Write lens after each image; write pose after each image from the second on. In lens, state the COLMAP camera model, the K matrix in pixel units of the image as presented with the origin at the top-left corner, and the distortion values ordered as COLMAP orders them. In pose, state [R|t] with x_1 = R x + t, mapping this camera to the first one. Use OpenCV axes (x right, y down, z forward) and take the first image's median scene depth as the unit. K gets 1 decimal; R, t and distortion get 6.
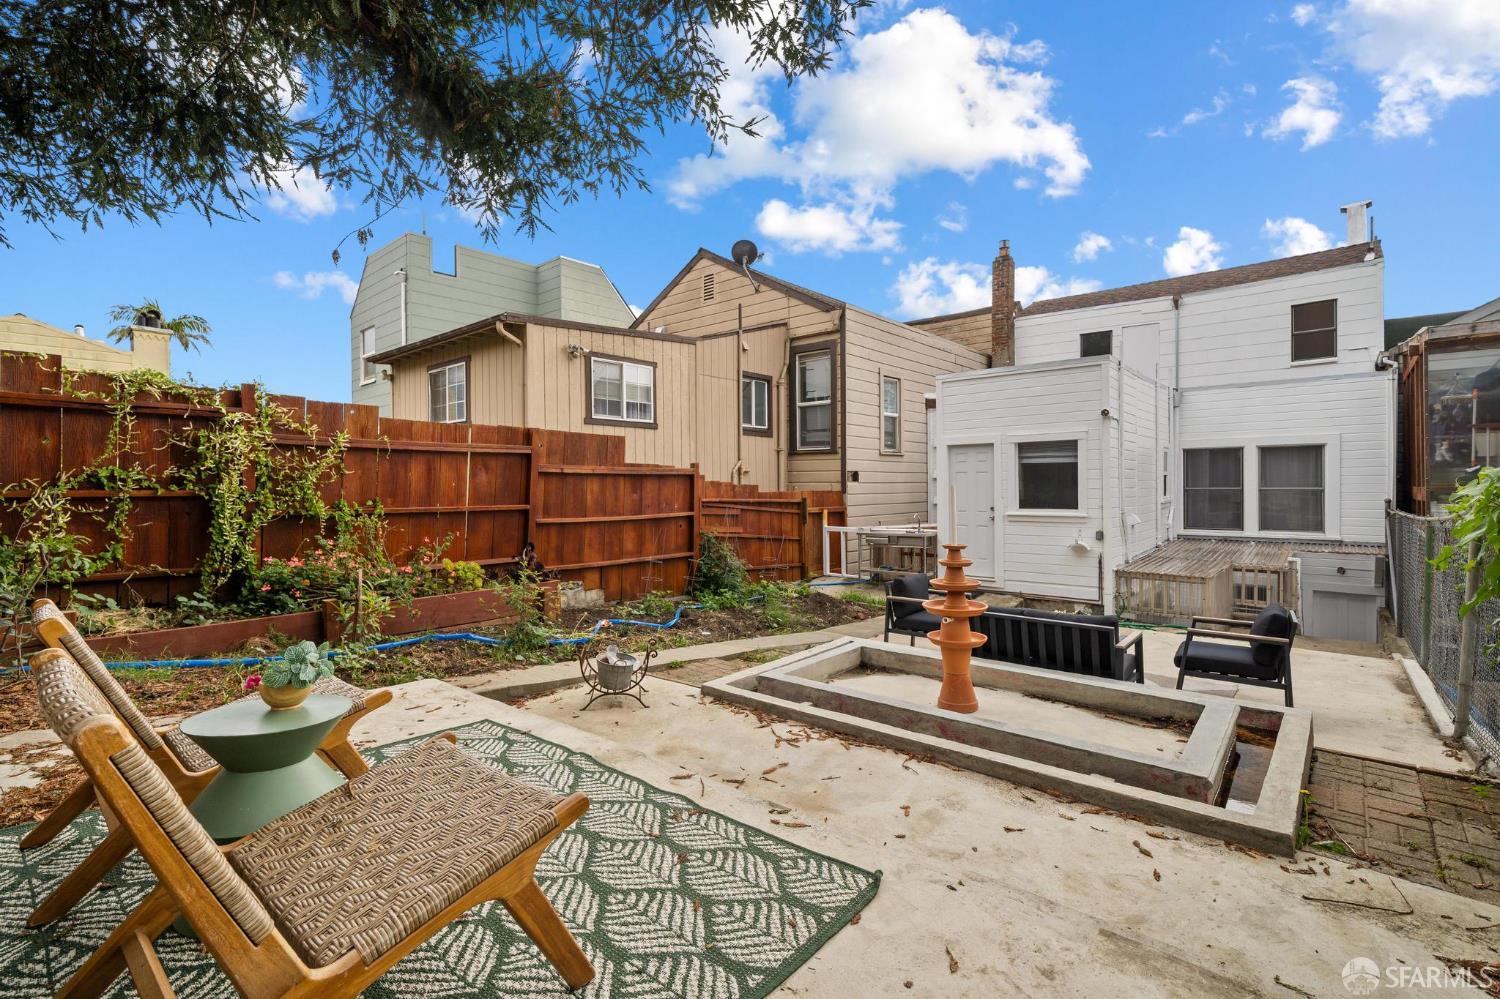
lens RADIAL K [[688.5, 0, 757.3], [0, 688.5, 488.1], [0, 0, 1]] dist [0.000289, 0.000048]
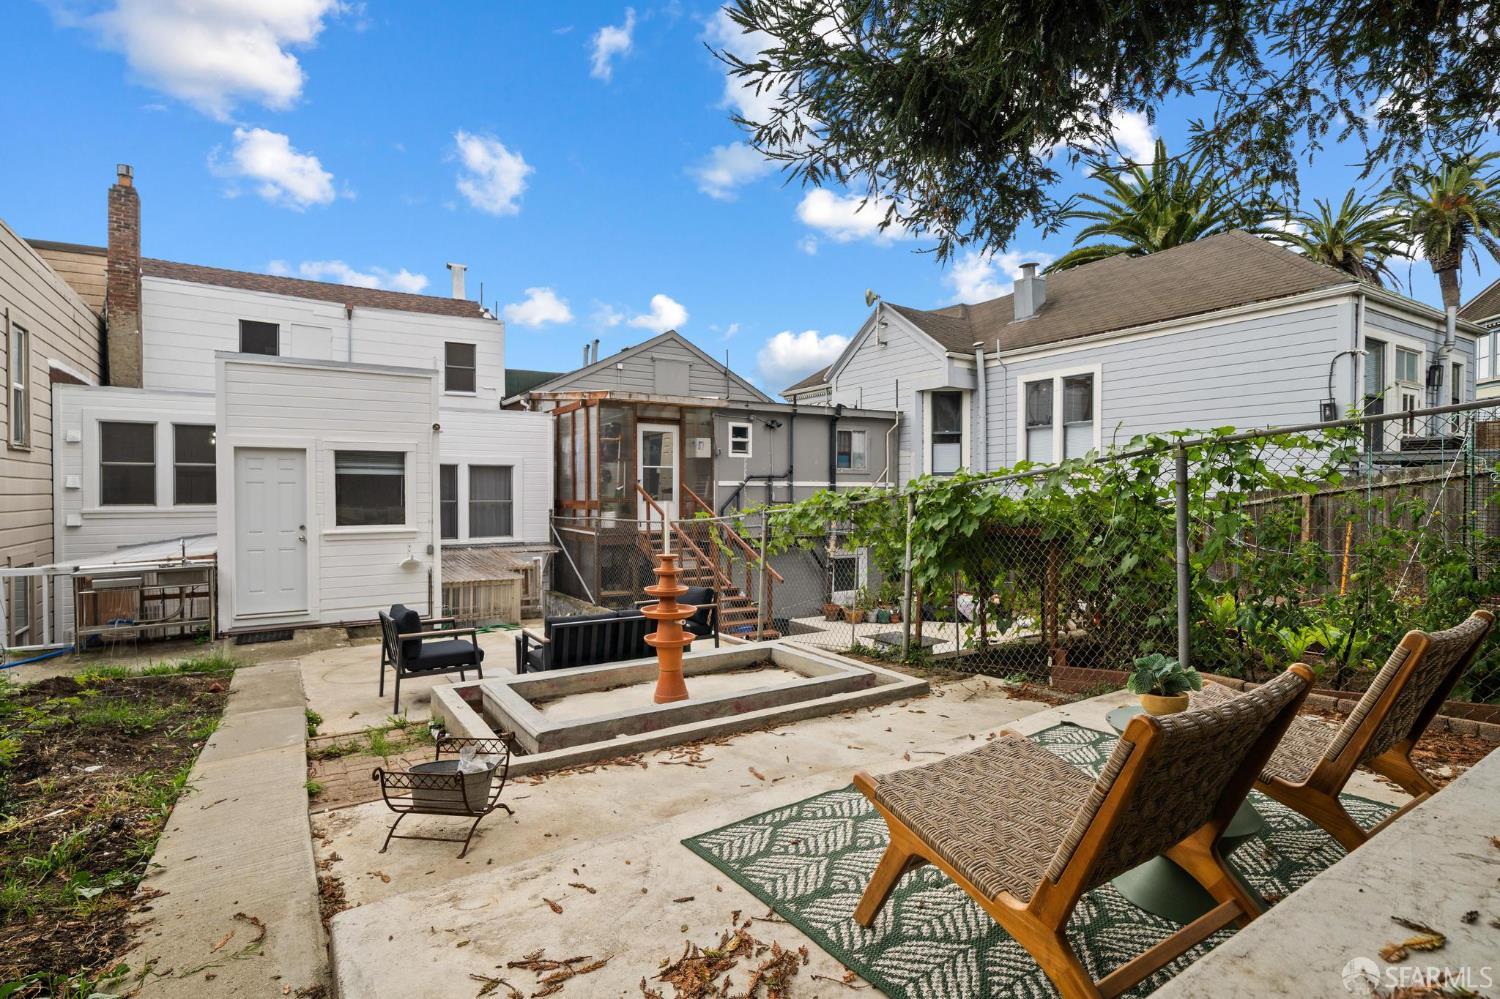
lens RADIAL K [[723.2, 0, 757.7], [0, 723.2, 503.9], [0, 0, 1]] dist [0.002389, 0.000838]
pose [[0.284063, -0.008620, 0.958767, -0.369044], [0.003103, 0.999963, 0.008071, -0.003978], [-0.958801, 0.000682, 0.284079, 0.247135]]
